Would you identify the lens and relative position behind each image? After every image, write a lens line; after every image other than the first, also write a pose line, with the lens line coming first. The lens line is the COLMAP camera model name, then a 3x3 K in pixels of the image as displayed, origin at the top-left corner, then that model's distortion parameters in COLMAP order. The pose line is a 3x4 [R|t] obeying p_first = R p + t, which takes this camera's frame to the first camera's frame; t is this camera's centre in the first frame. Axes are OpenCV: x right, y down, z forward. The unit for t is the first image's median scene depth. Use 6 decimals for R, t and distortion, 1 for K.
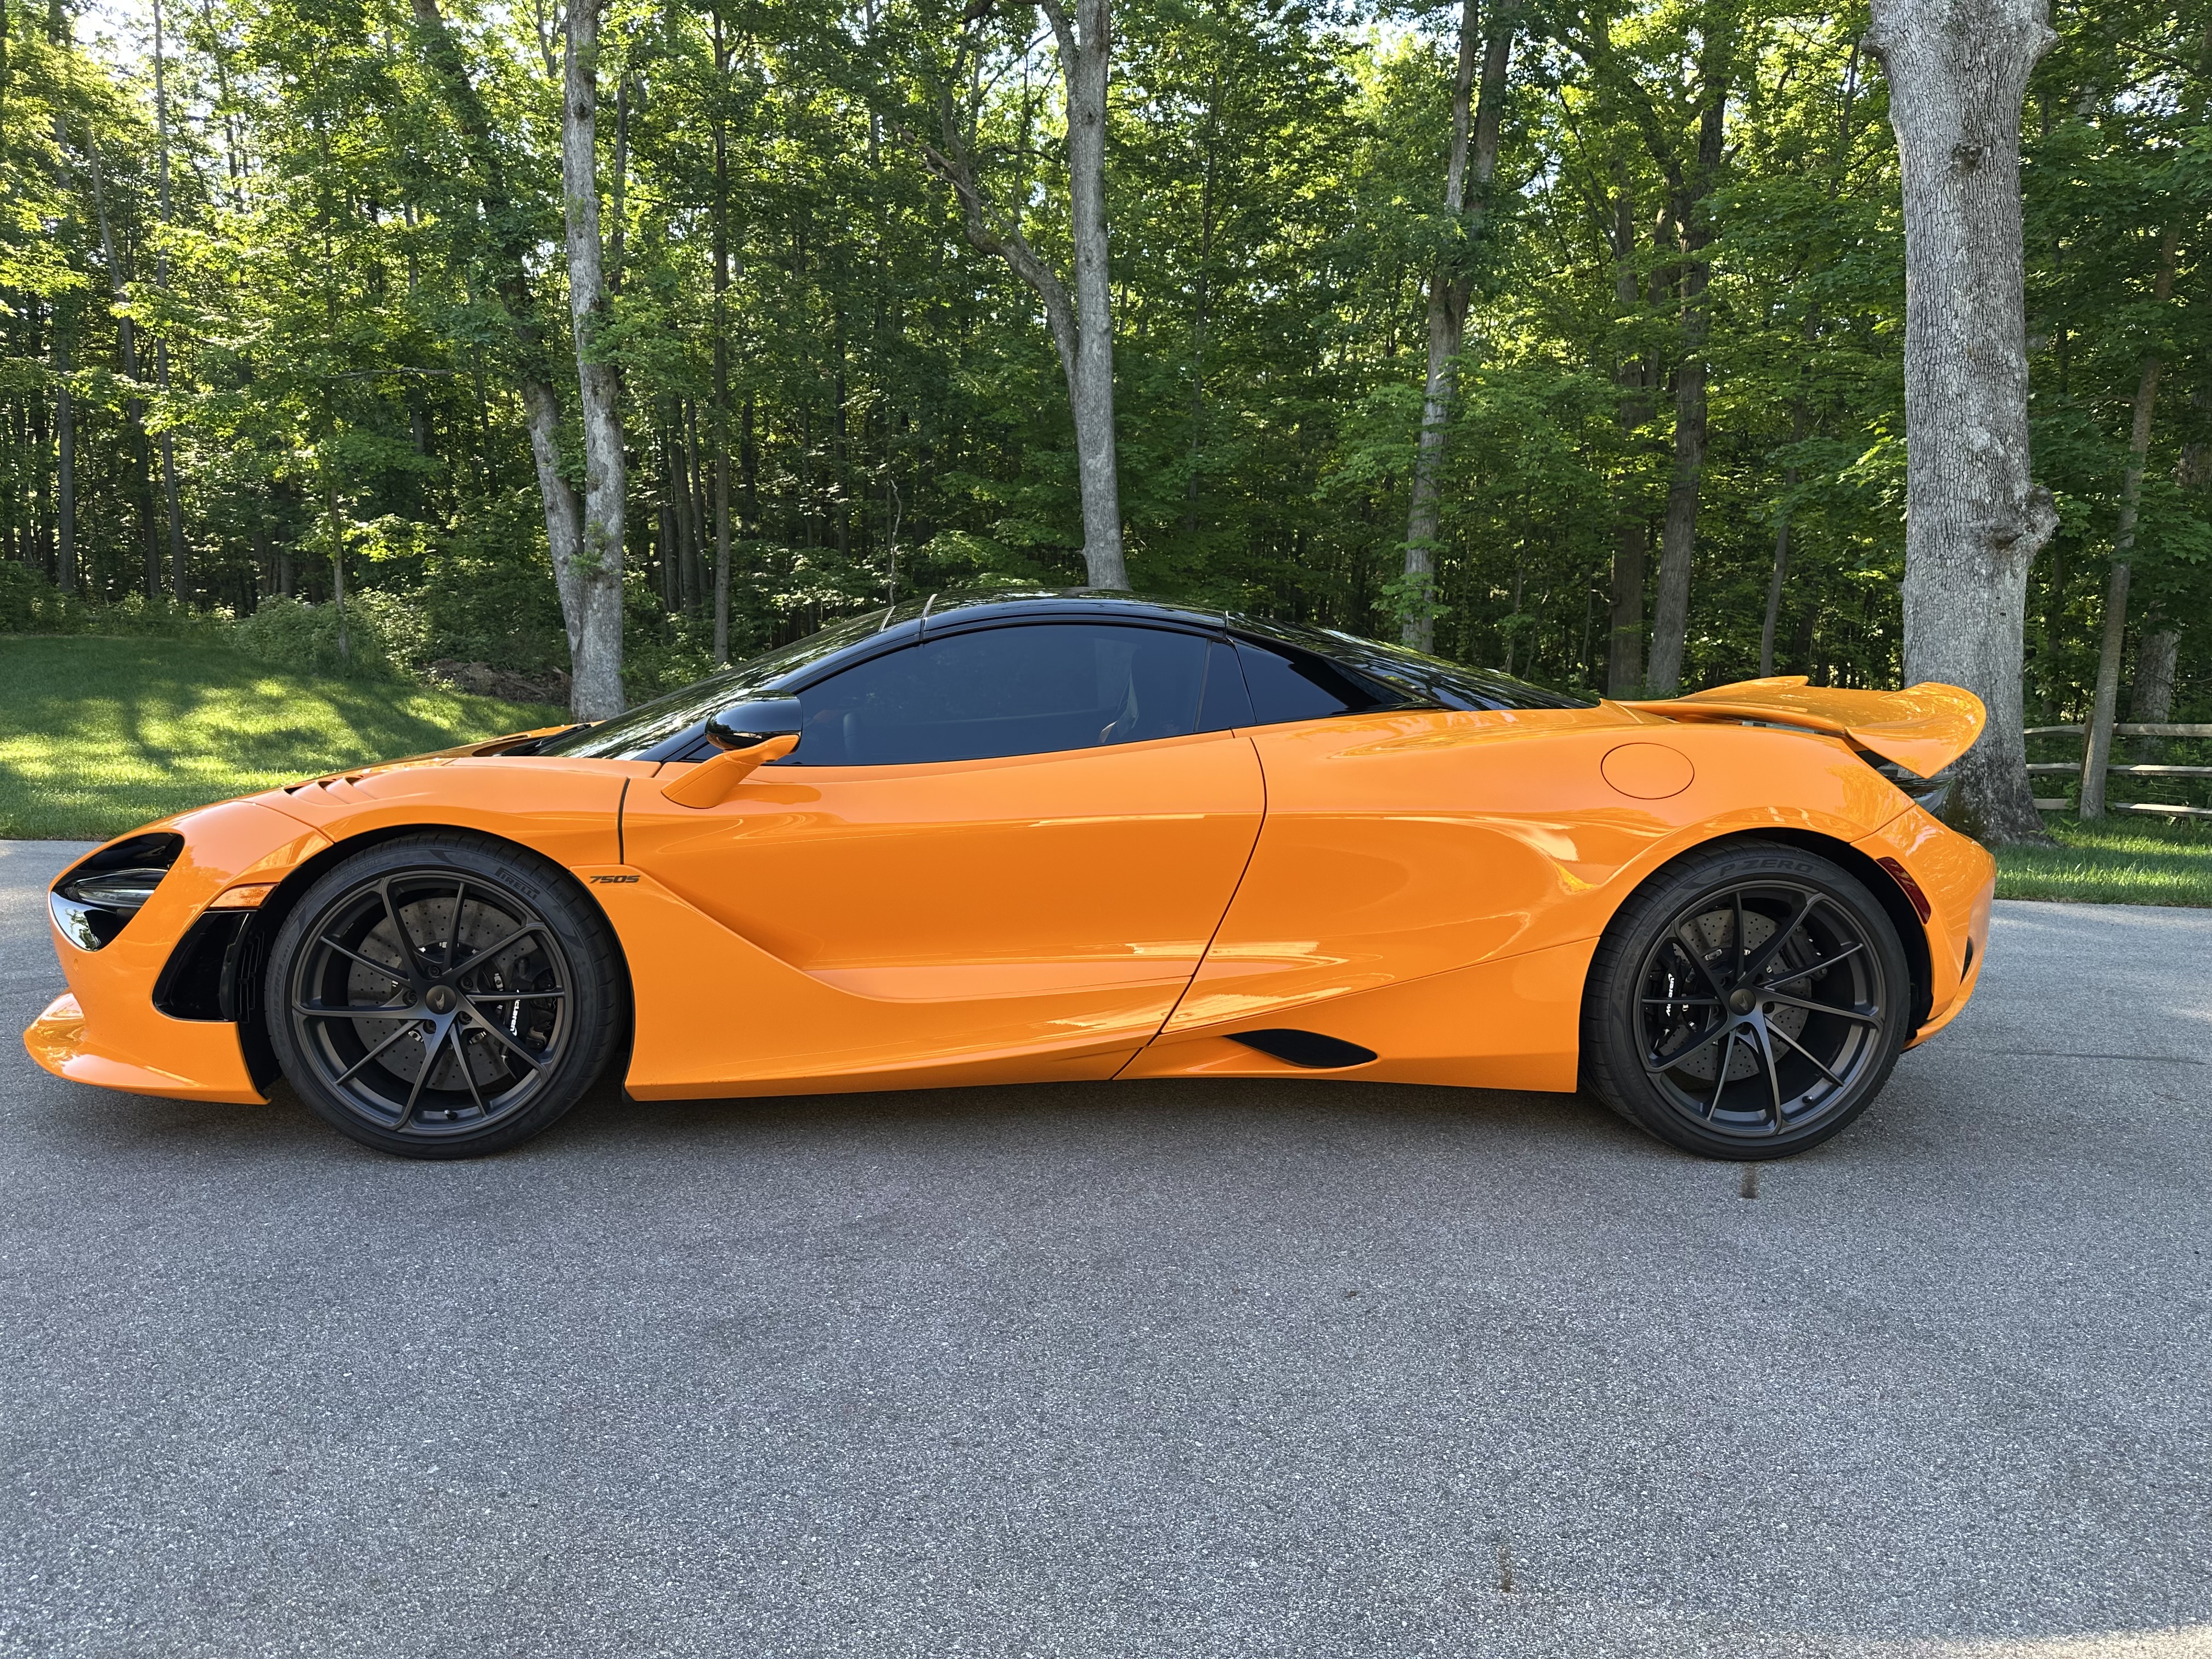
lens RADIAL K [[1546.7, 0, 1089.5], [0, 1546.7, 839.4], [0, 0, 1]] dist [0.037220, -0.055909]
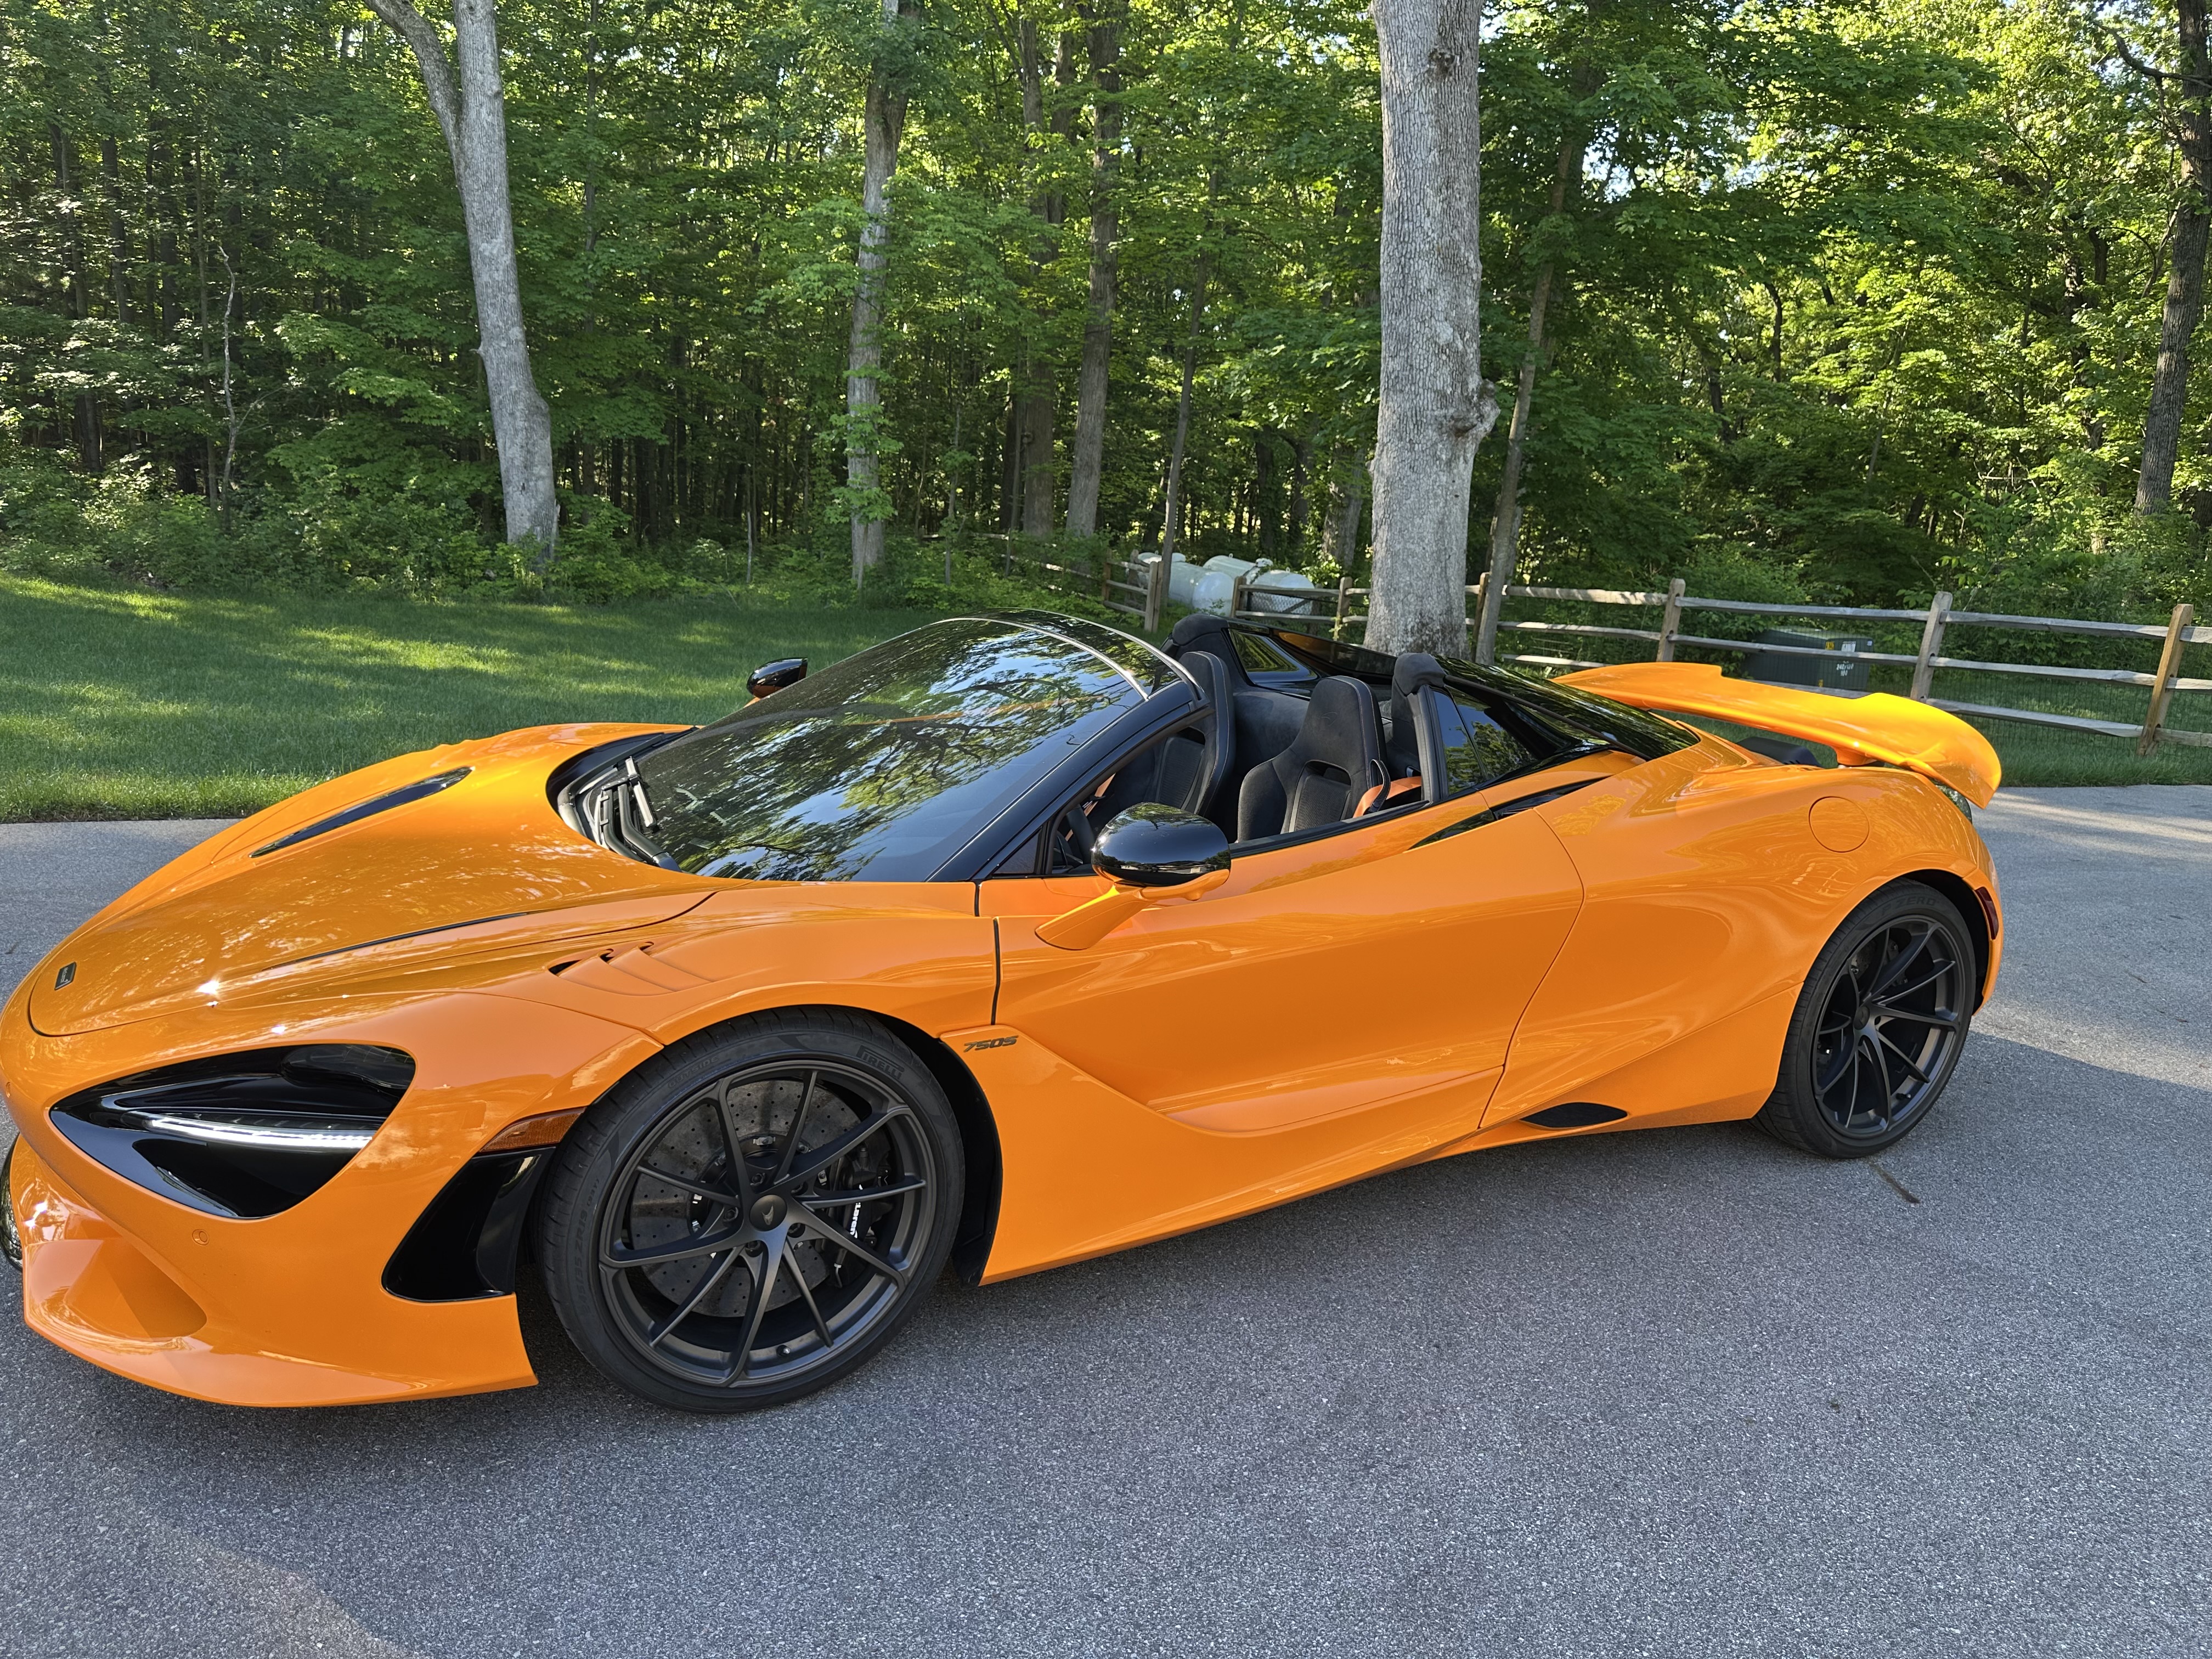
lens RADIAL K [[1546.7, 0, 1072.1], [0, 1546.7, 840.0], [0, 0, 1]] dist [0.037220, -0.055909]
pose [[0.914044, -0.059558, 0.401219, -0.138209], [0.008105, 0.991645, 0.128739, -0.043677], [-0.405534, -0.114421, 0.906890, 0.059162]]
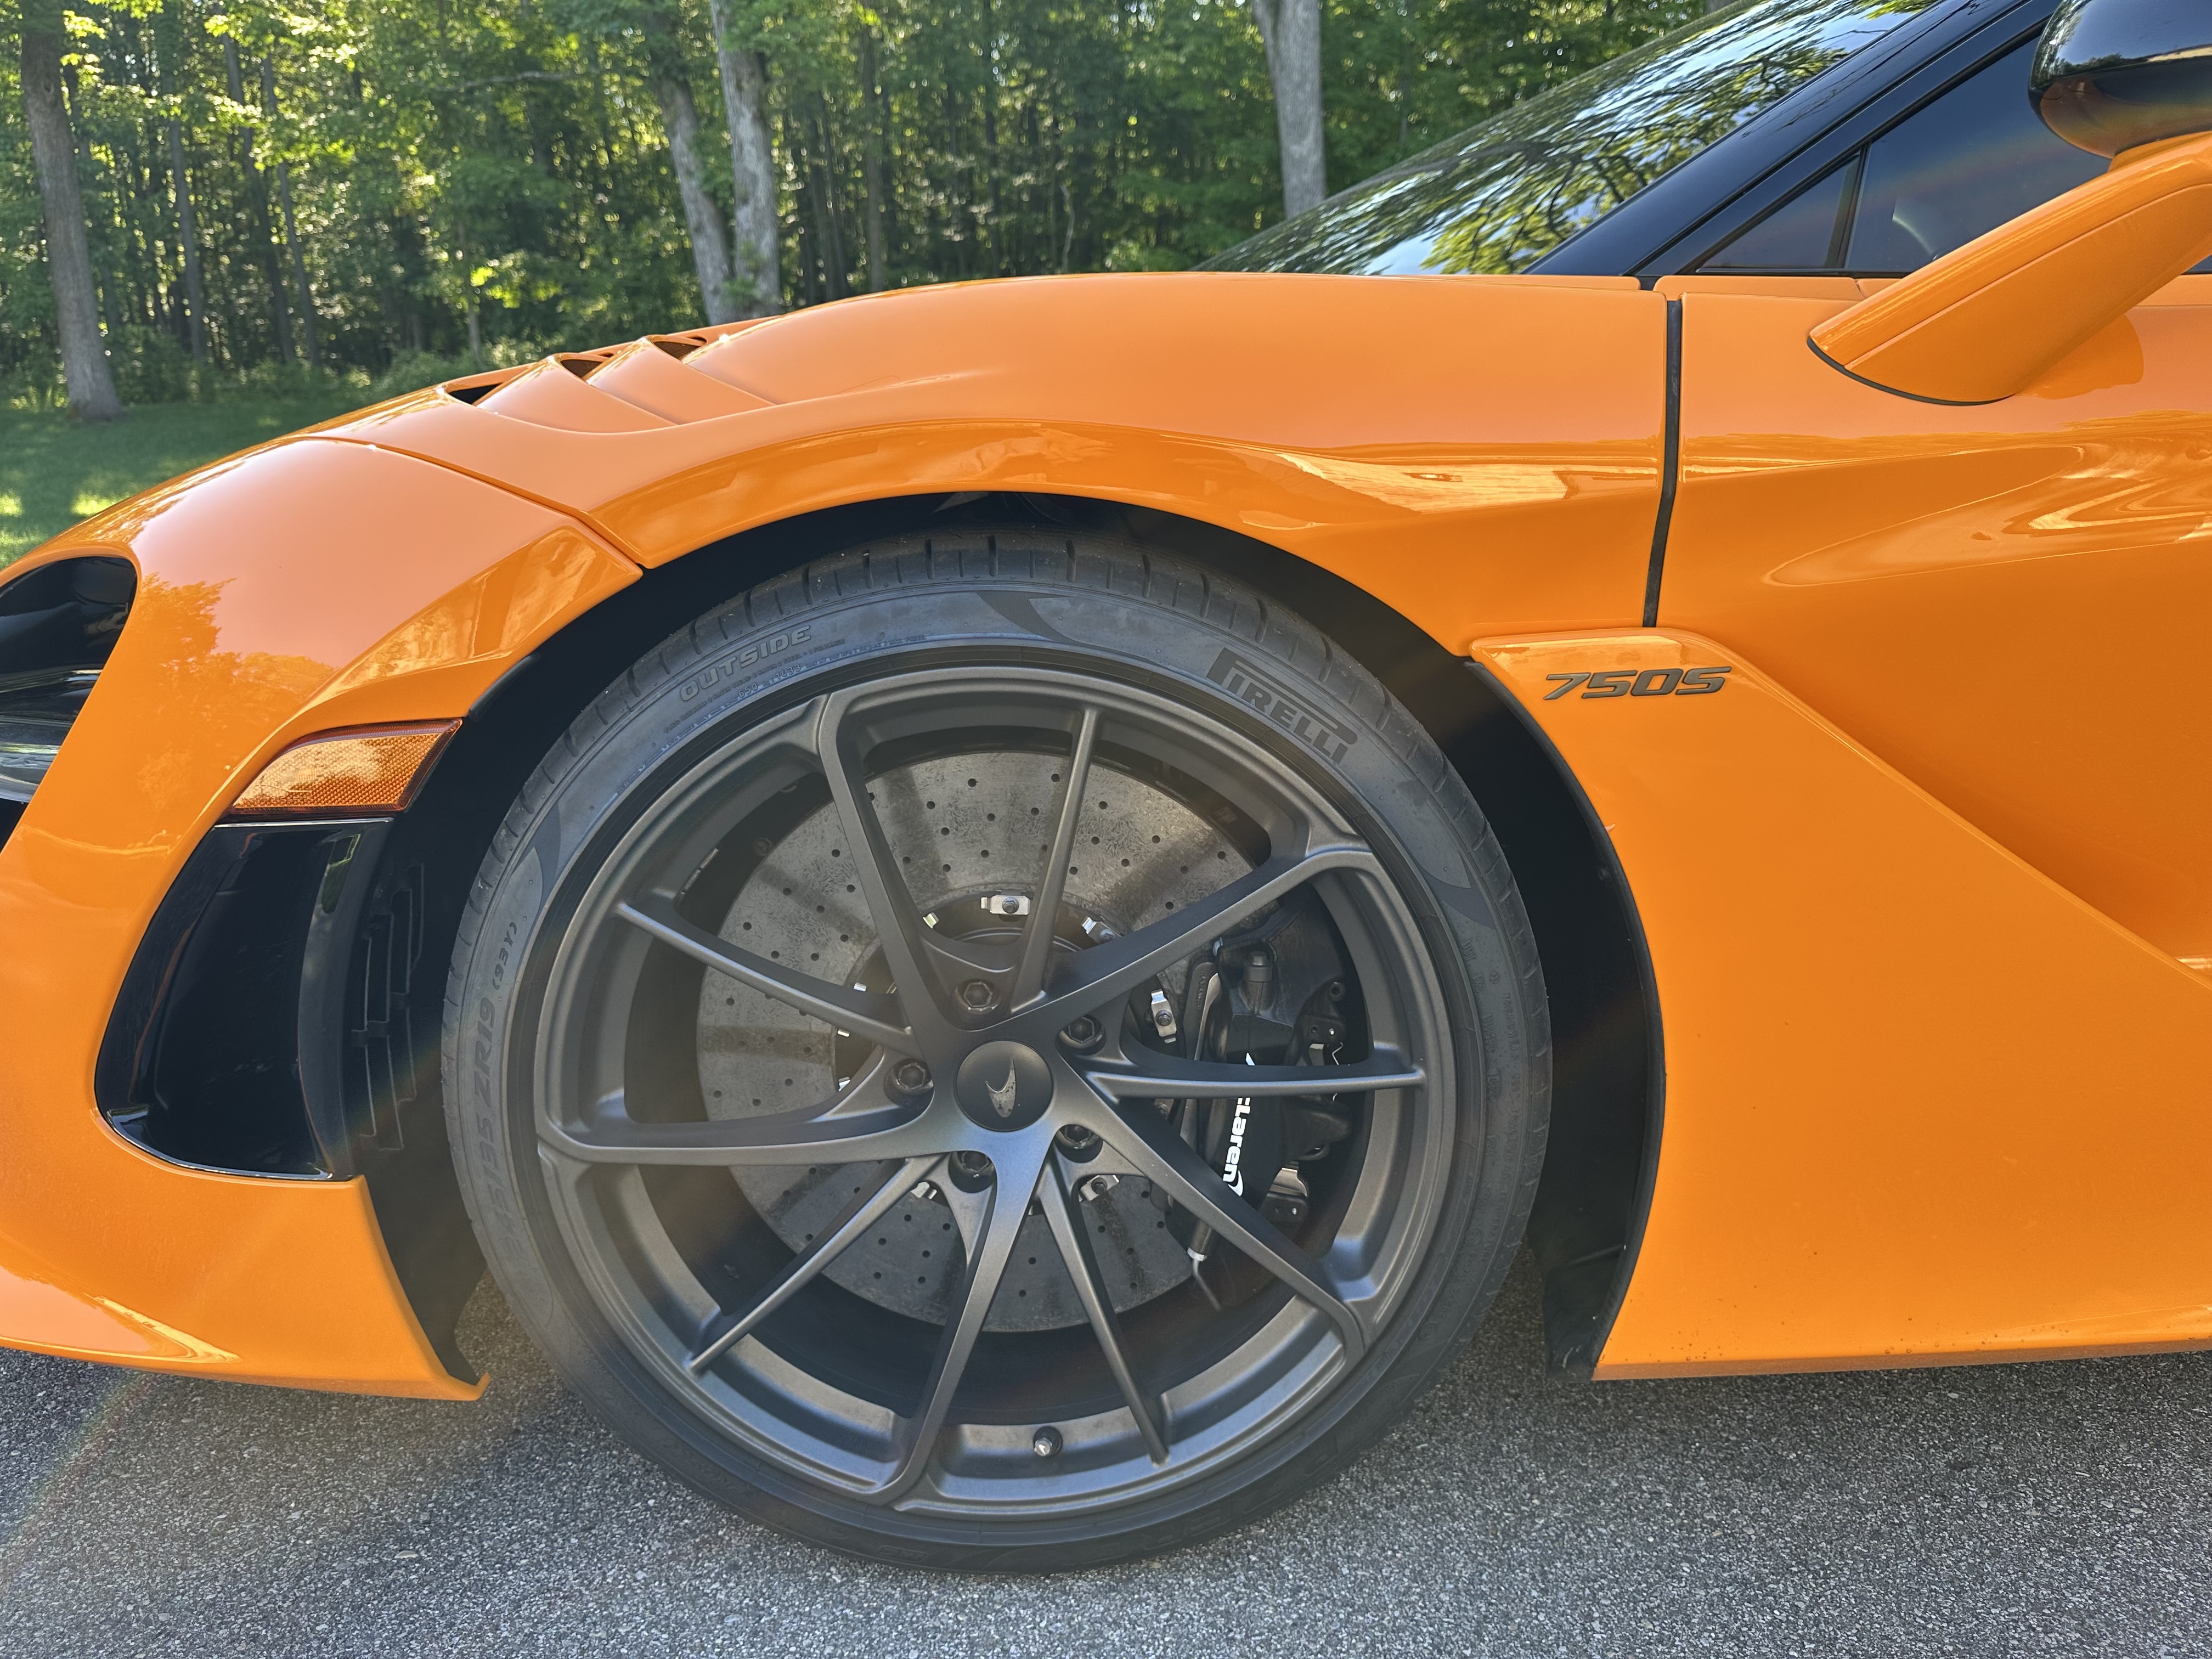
lens RADIAL K [[1546.7, 0, 1091.7], [0, 1546.7, 804.1], [0, 0, 1]] dist [0.037220, -0.055909]
pose [[0.996231, -0.015602, -0.085328, -0.088725], [0.026843, 0.990857, 0.132219, 0.001997], [0.082485, -0.134011, 0.987541, 0.168721]]
